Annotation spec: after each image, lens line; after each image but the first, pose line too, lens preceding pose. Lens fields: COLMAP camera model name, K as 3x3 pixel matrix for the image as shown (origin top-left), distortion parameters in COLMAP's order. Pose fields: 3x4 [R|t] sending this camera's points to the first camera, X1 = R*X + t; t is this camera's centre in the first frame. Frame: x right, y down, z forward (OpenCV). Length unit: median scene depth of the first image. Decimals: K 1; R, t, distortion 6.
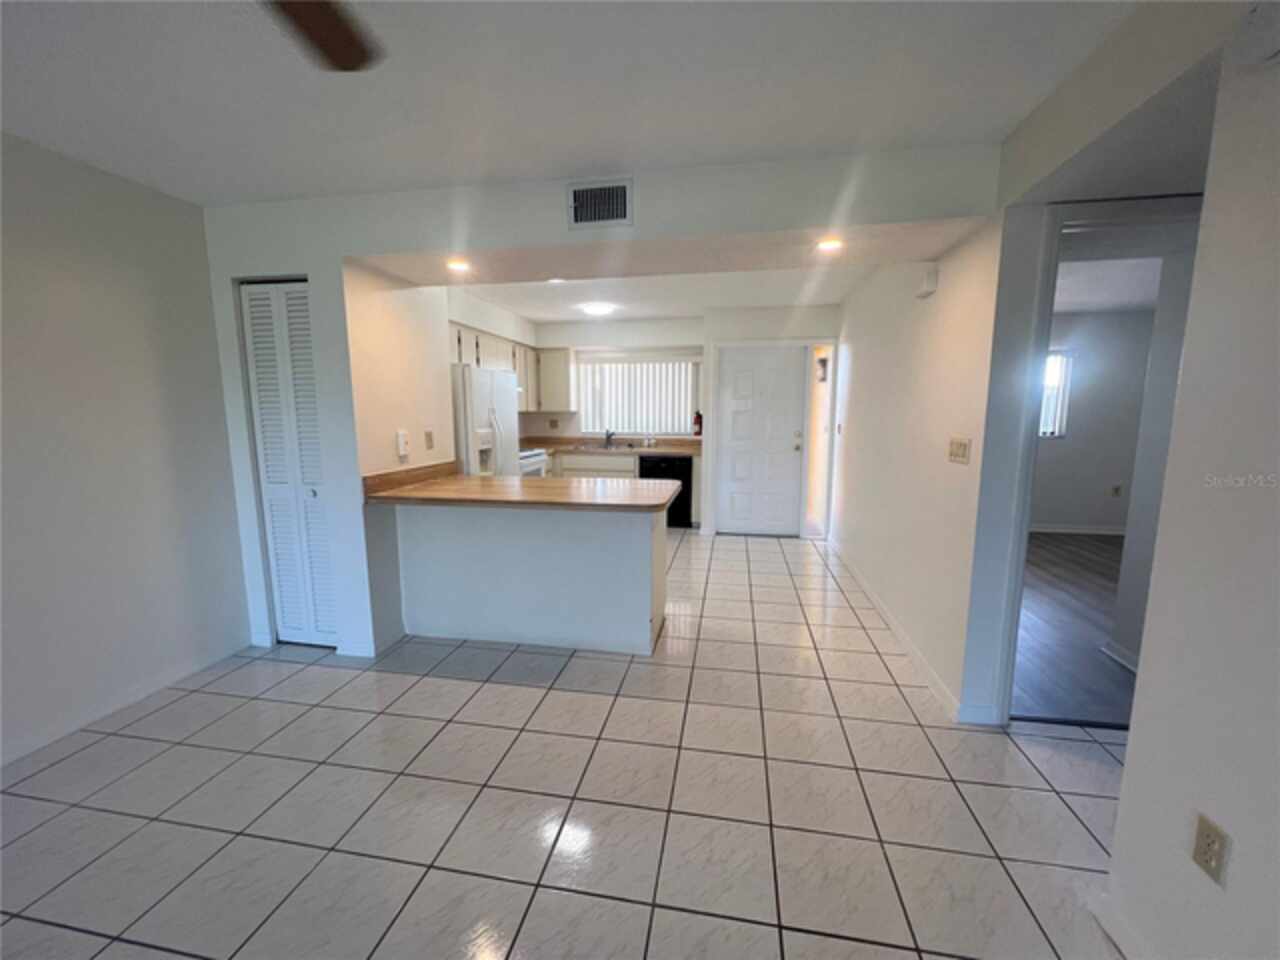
lens RADIAL K [[515.9, 0, 640.1], [0, 515.9, 479.4], [0, 0, 1]] dist [0.001777, -0.000044]
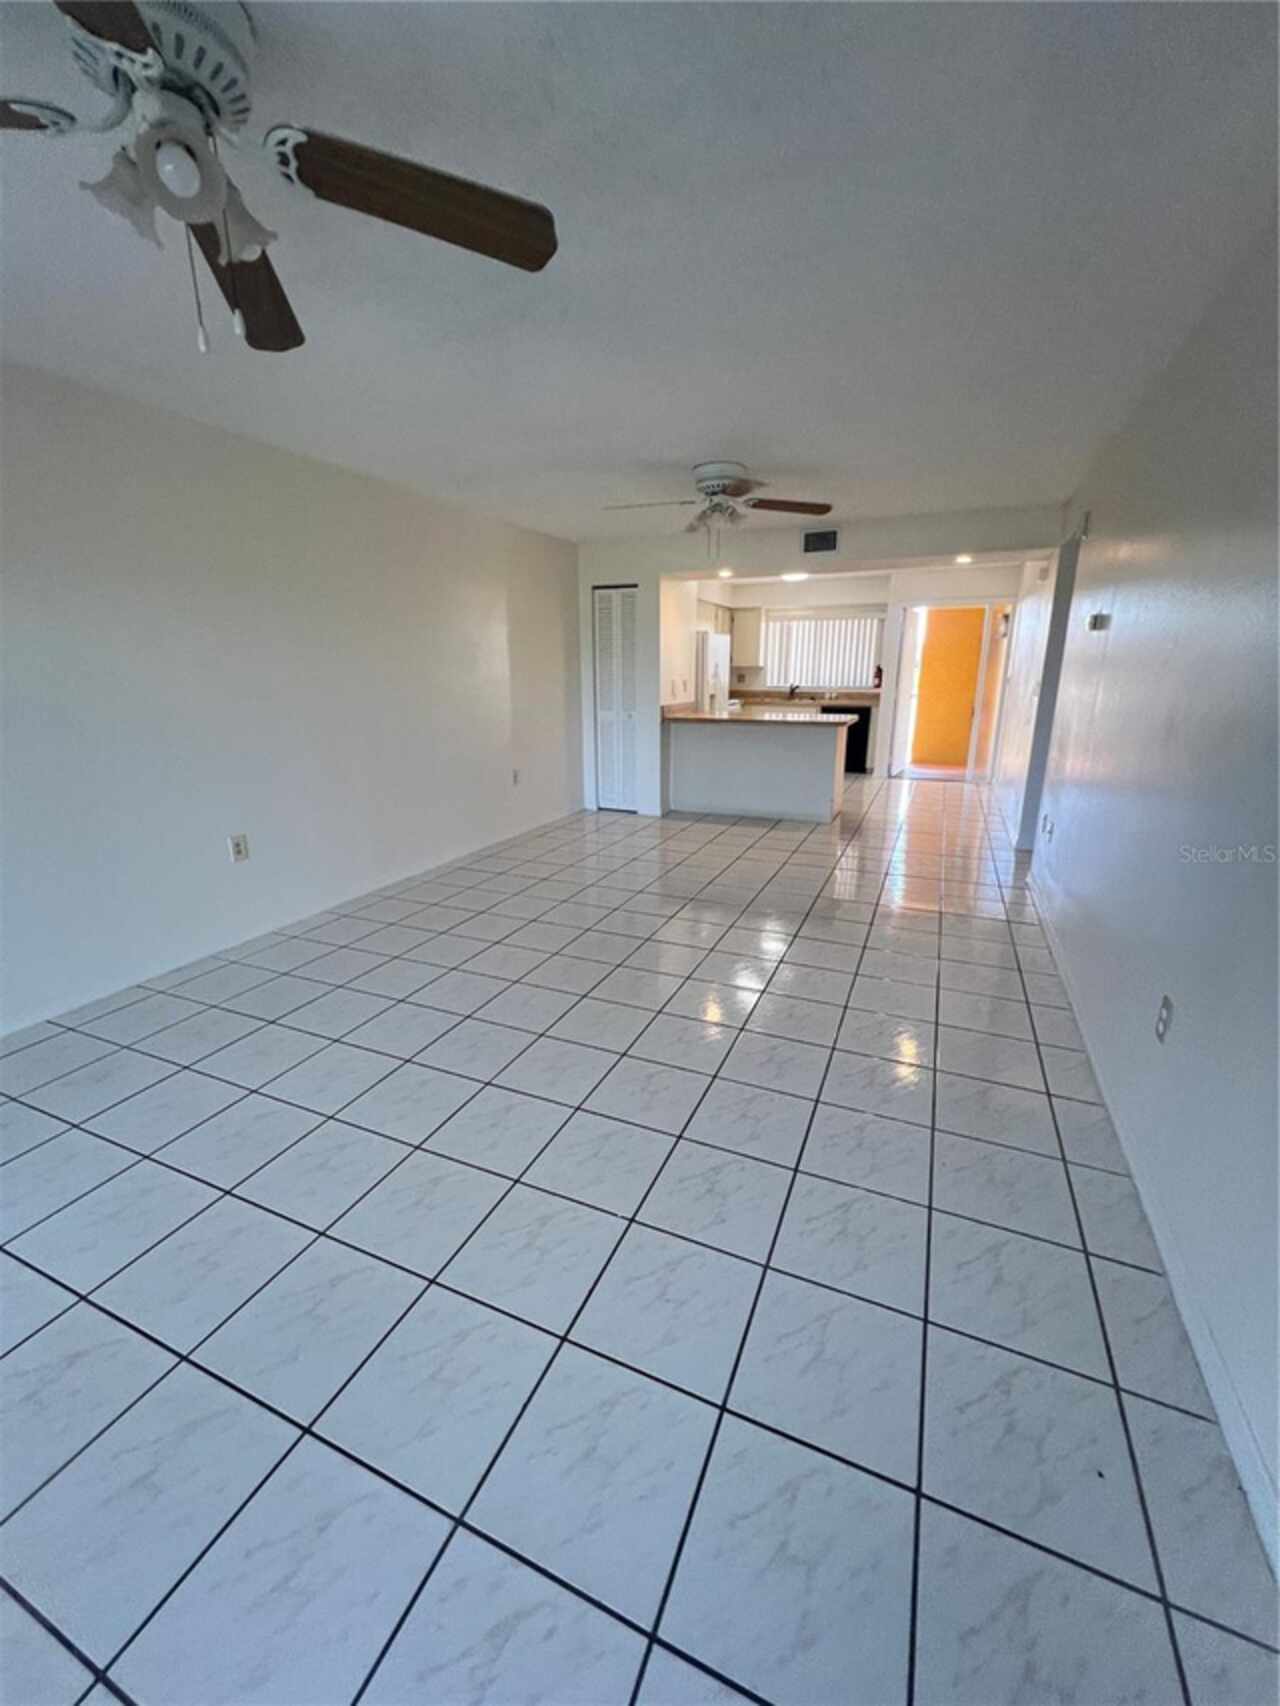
lens RADIAL K [[687.6, 0, 641.6], [0, 687.6, 853.6], [0, 0, 1]] dist [0.001777, -0.000044]
pose [[0.974436, 0.055904, -0.217601, -0.038227], [-0.026605, 0.990445, 0.135314, 0.076471], [0.223086, -0.126065, 0.966613, -0.558181]]
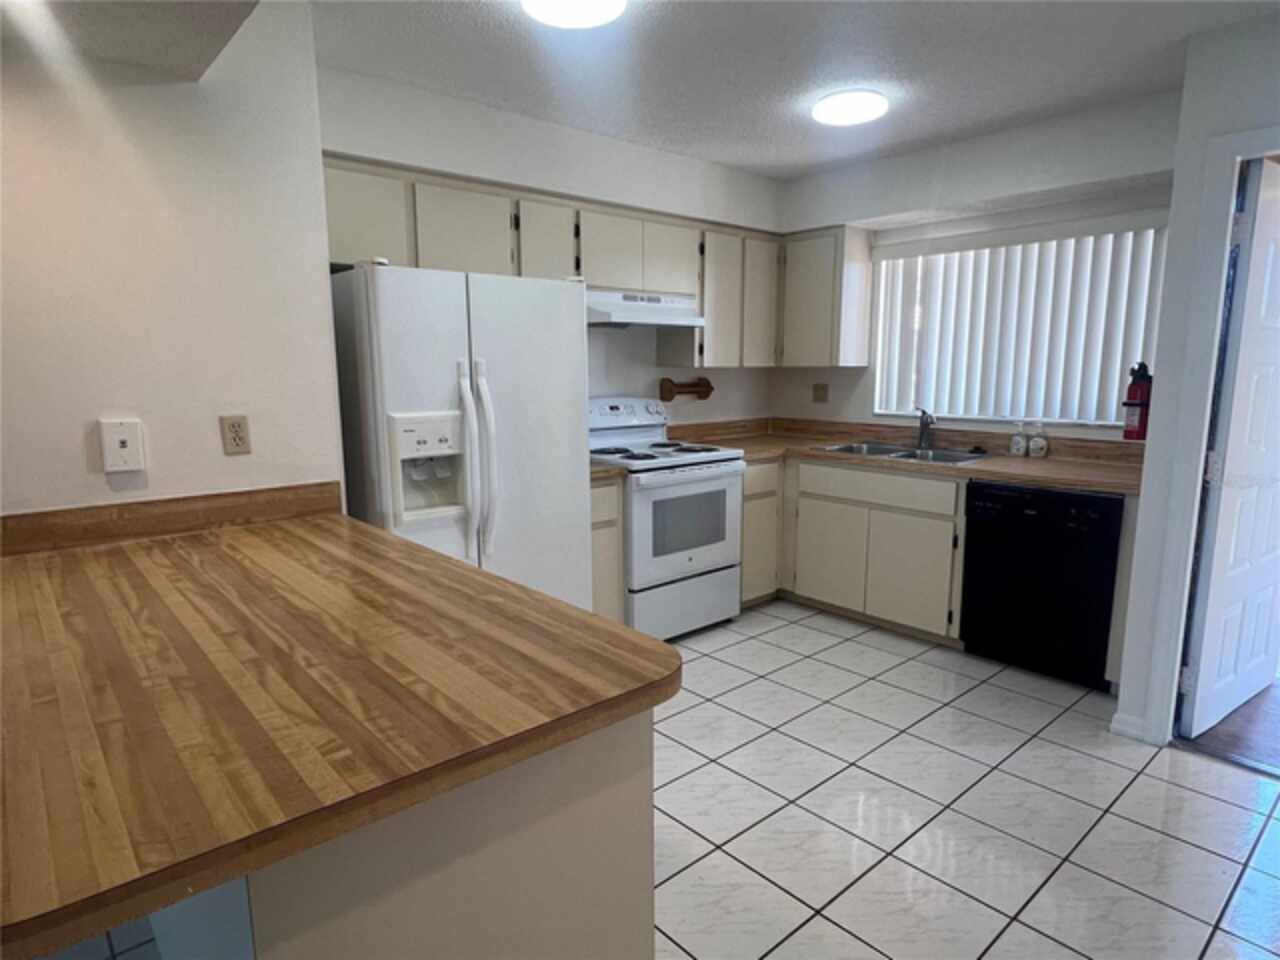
lens RADIAL K [[744.9, 0, 644.1], [0, 744.9, 487.9], [0, 0, 1]] dist [-0.000953, 0.000058]
pose [[0.784044, 0.097871, -0.612940, 0.148376], [-0.077249, 0.995199, 0.060095, -0.053632], [0.615879, 0.000232, 0.787840, 0.391326]]
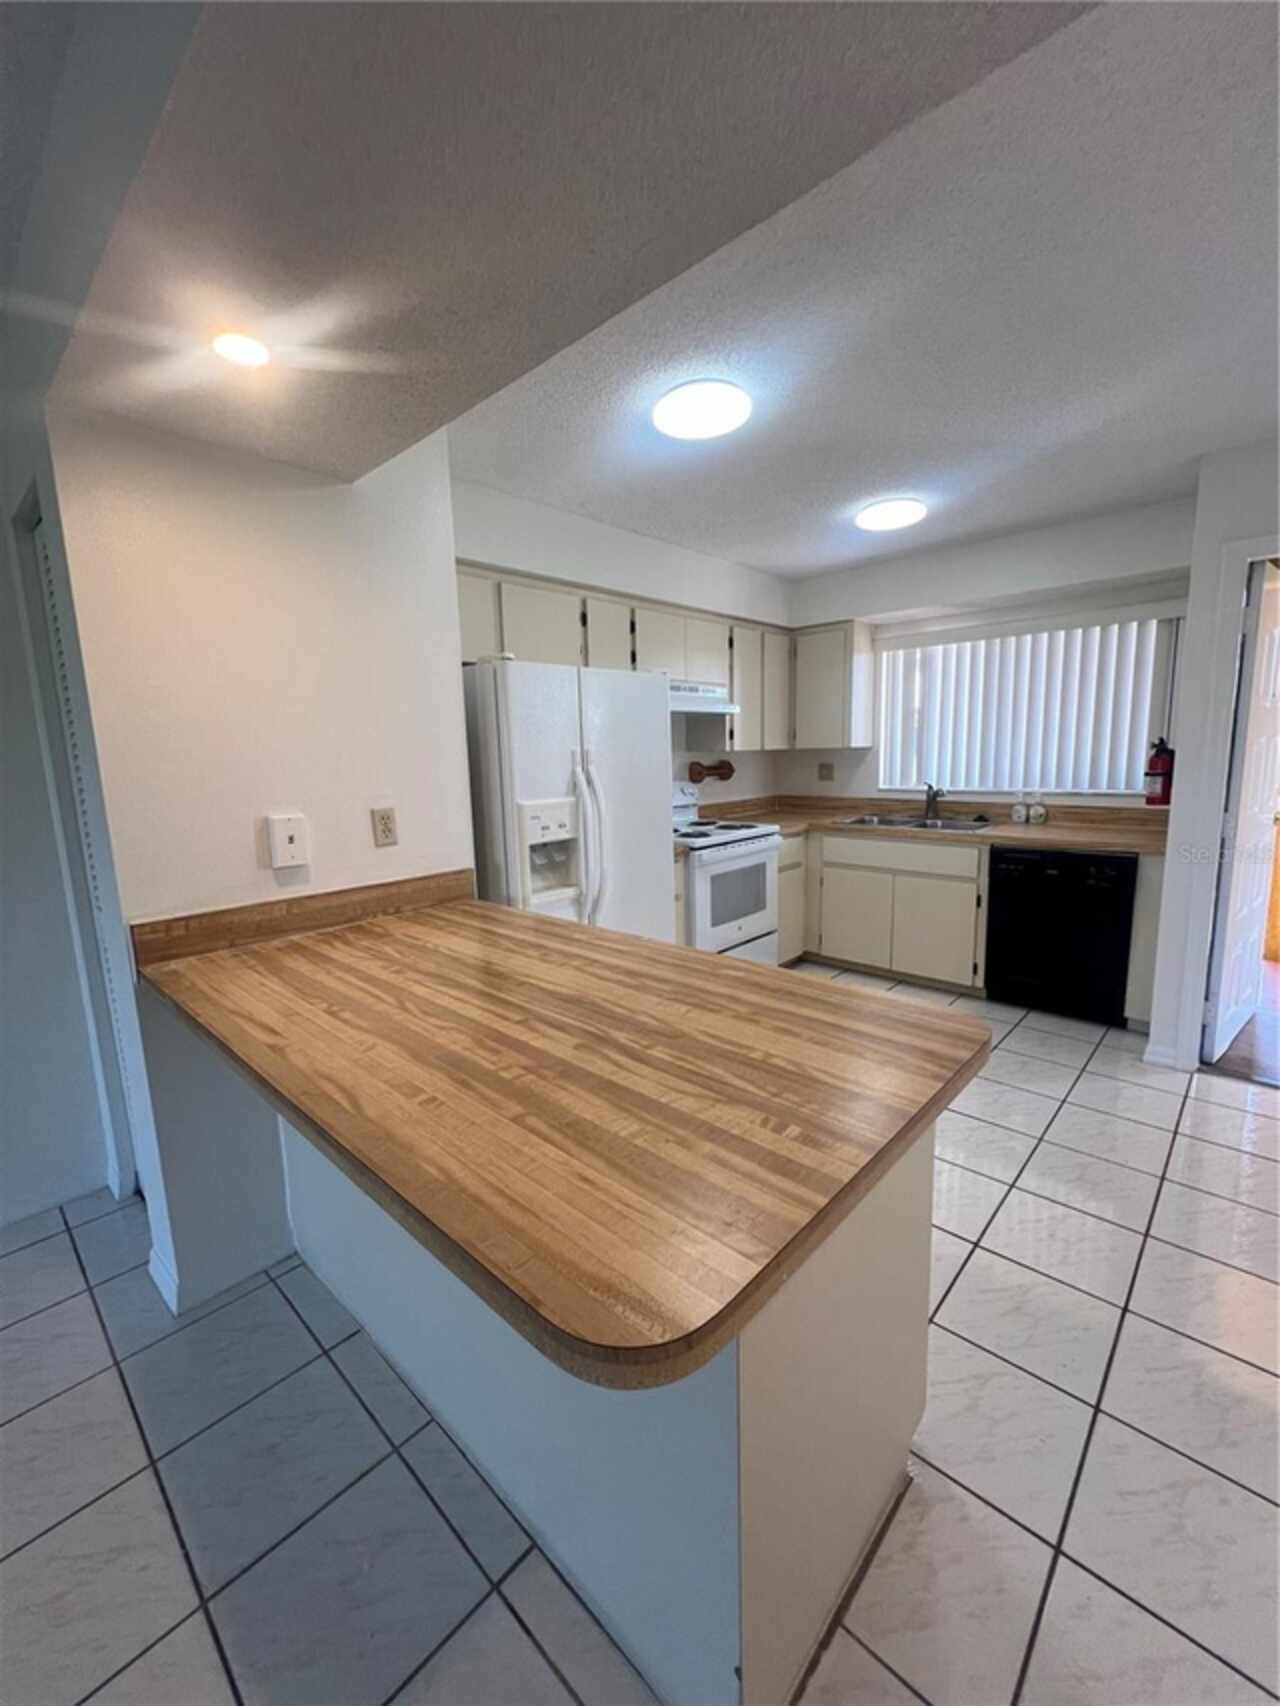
lens RADIAL K [[686.8, 0, 639.7], [0, 686.8, 853.6], [0, 0, 1]] dist [-0.000352, -0.000014]
pose [[0.839601, 0.058836, -0.540007, 0.061807], [-0.043964, 0.998216, 0.040405, -0.048387], [0.541421, -0.010183, 0.840690, 0.336372]]
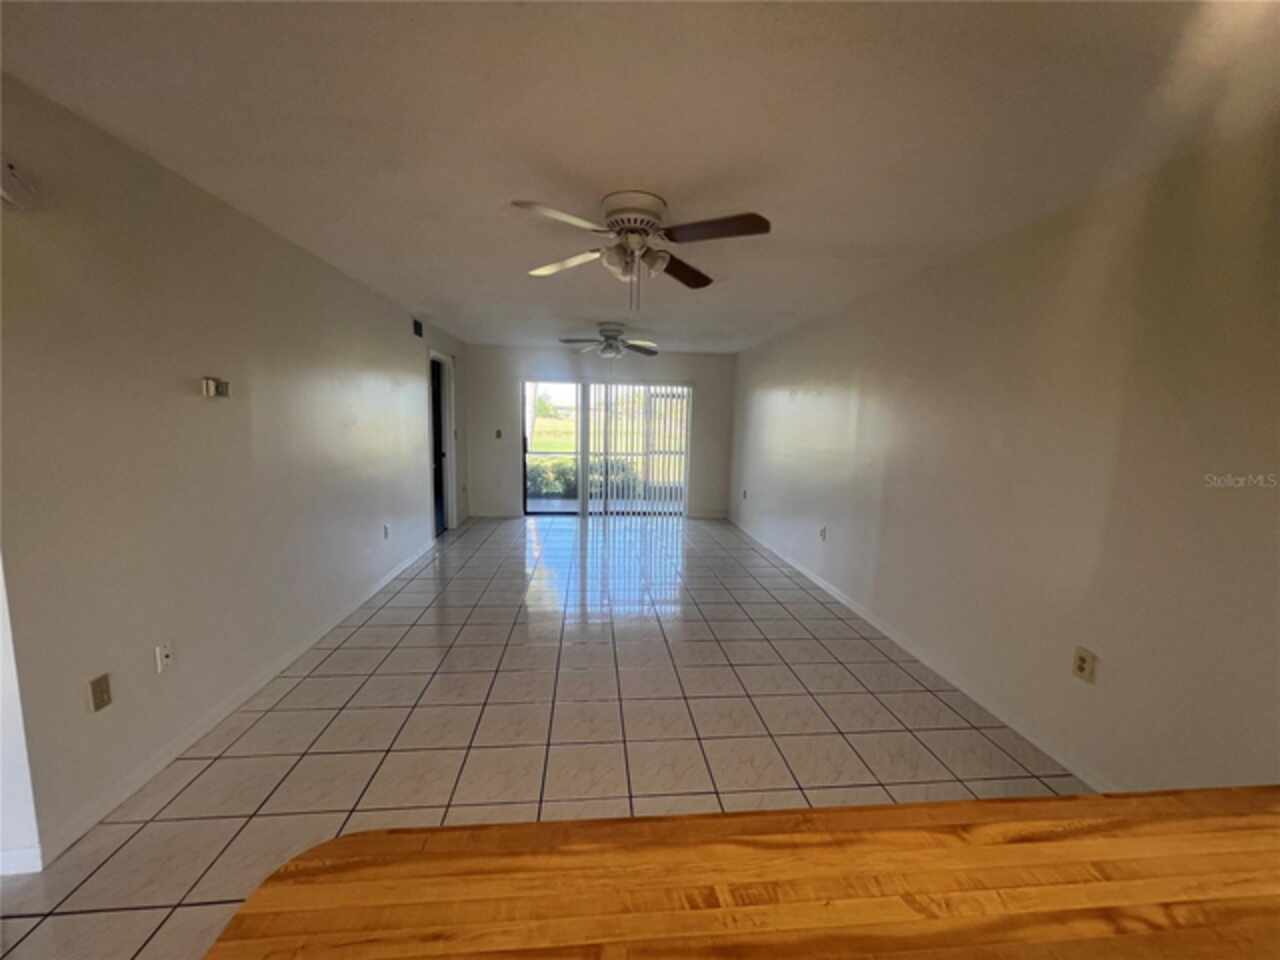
lens RADIAL K [[515.3, 0, 638.8], [0, 515.3, 479.3], [0, 0, 1]] dist [-0.000352, -0.000014]
pose [[-0.962898, 0.010117, -0.269677, -0.021979], [-0.058996, 0.967234, 0.246935, -0.082664], [0.263339, 0.253683, -0.930751, 0.508434]]
